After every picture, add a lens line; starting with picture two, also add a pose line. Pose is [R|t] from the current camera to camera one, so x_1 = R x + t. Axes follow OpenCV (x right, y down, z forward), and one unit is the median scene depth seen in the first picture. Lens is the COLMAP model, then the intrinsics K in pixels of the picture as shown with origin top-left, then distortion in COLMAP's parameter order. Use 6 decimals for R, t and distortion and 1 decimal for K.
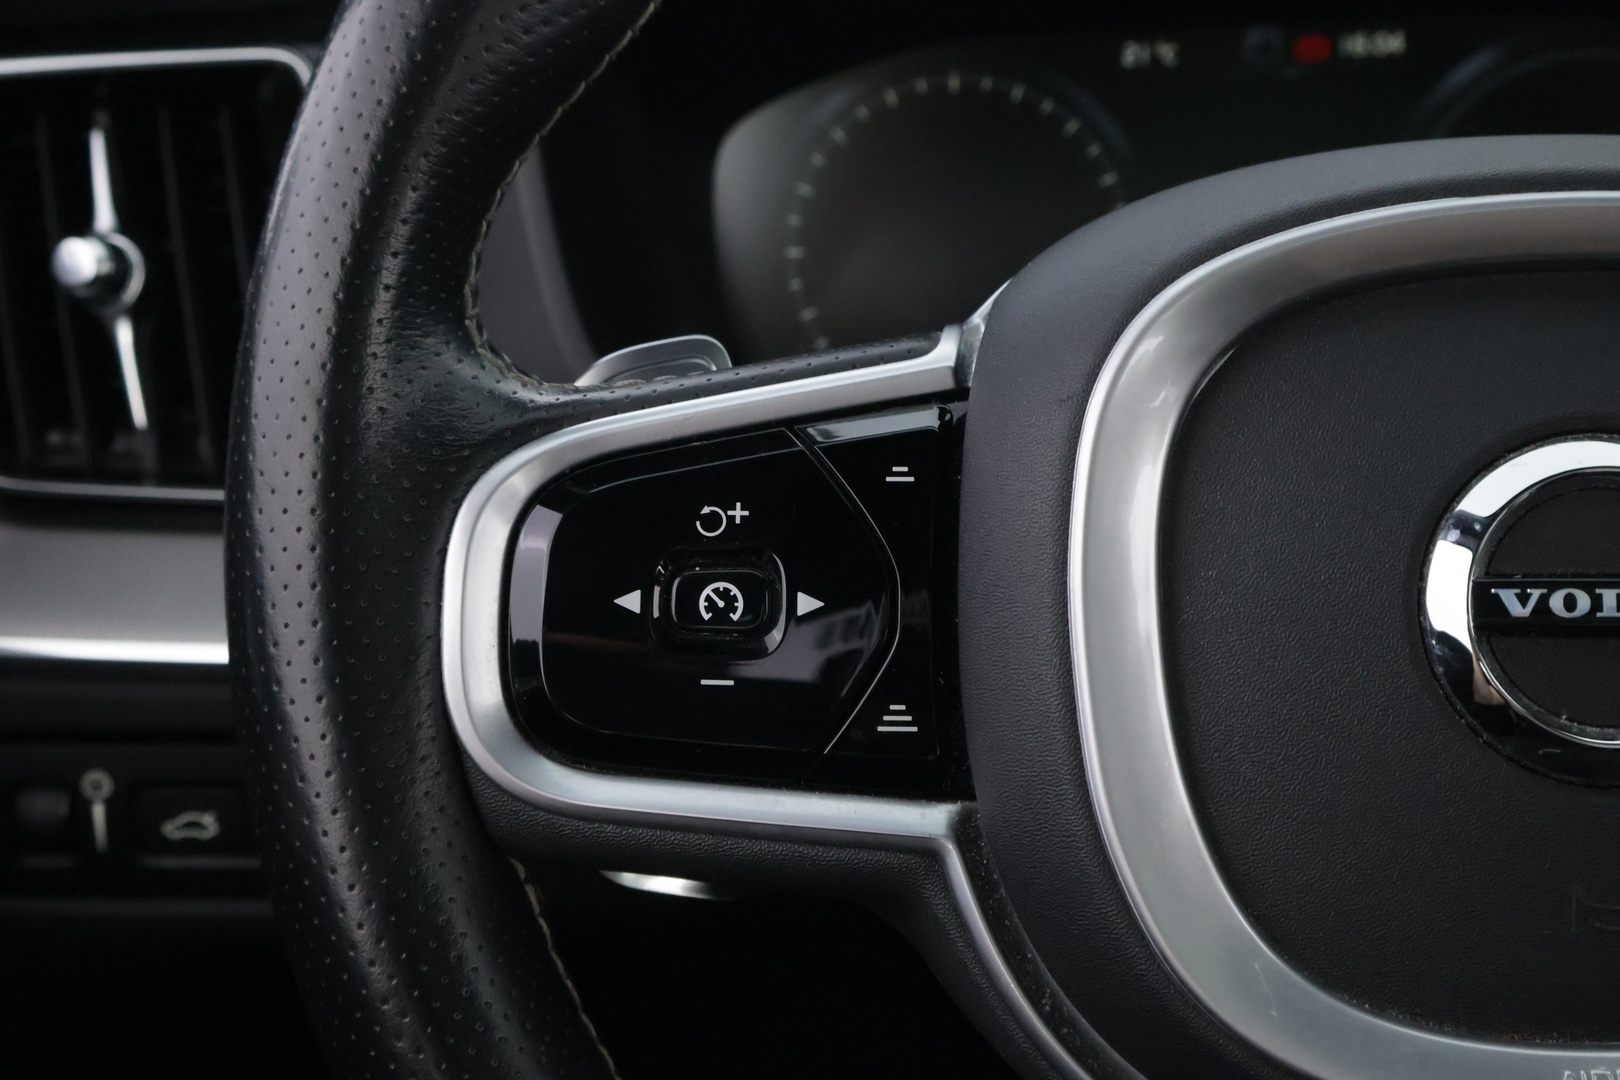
lens RADIAL K [[2184.5, 0, 805.6], [0, 2184.5, 539.1], [0, 0, 1]] dist [0.031914, 0.000000]
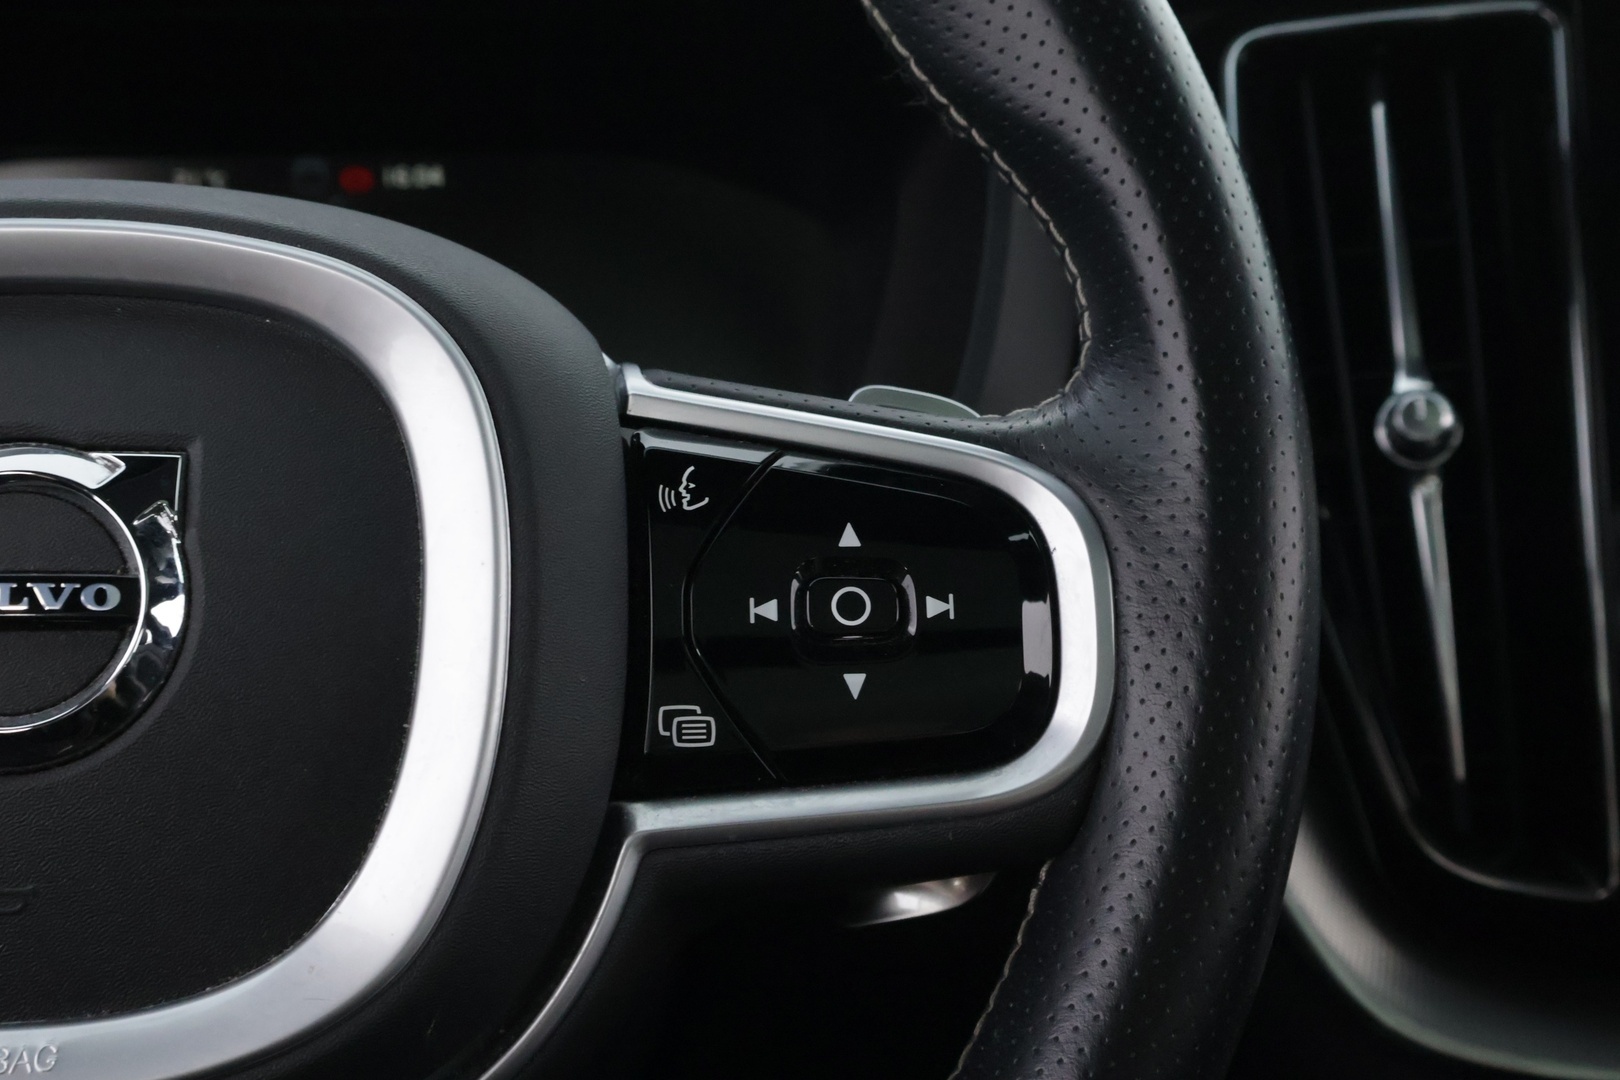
lens RADIAL K [[2184.5, 0, 818.5], [0, 2184.5, 546.6], [0, 0, 1]] dist [0.031914, 0.000000]
pose [[0.986750, 0.001095, 0.162246, 0.519374], [0.014439, 0.995417, -0.094538, 0.098839], [-0.161606, 0.095628, 0.982211, -0.086439]]
